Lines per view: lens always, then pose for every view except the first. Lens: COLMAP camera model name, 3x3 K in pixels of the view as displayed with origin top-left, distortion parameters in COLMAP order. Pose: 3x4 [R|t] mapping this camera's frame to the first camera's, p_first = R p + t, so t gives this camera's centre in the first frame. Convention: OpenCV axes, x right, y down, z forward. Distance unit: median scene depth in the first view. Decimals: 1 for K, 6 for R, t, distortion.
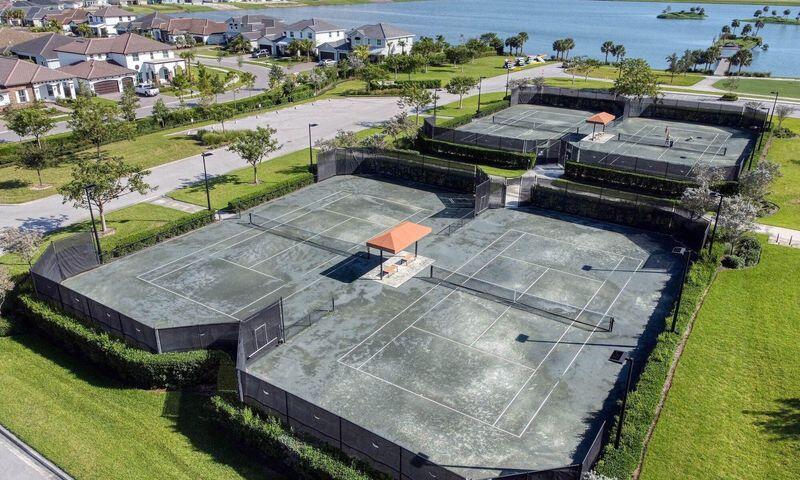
lens RADIAL K [[606.9, 0, 400.0], [0, 606.9, 240.0], [0, 0, 1]] dist [0.005662, -0.004442]
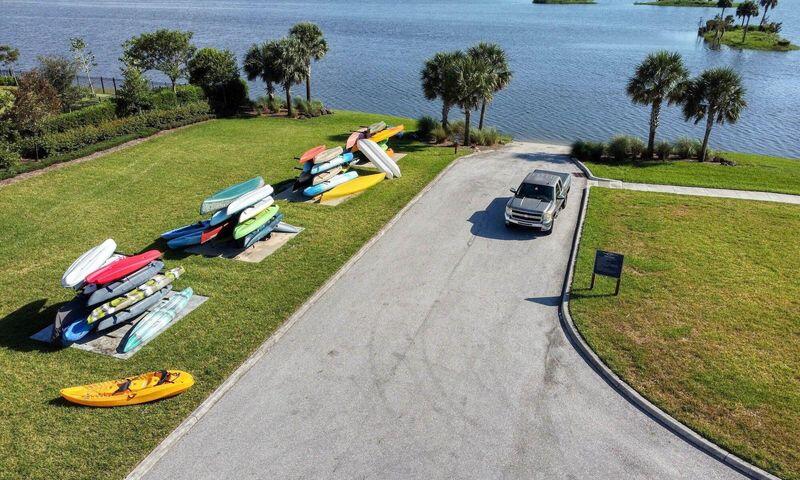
lens RADIAL K [[606.9, 0, 400.0], [0, 606.9, 240.0], [0, 0, 1]] dist [0.005662, -0.004442]
pose [[0.967757, -0.100201, 0.231099, 0.172453], [0.102384, 0.994742, 0.002558, -0.244784], [-0.230140, 0.021186, 0.972927, 0.731196]]
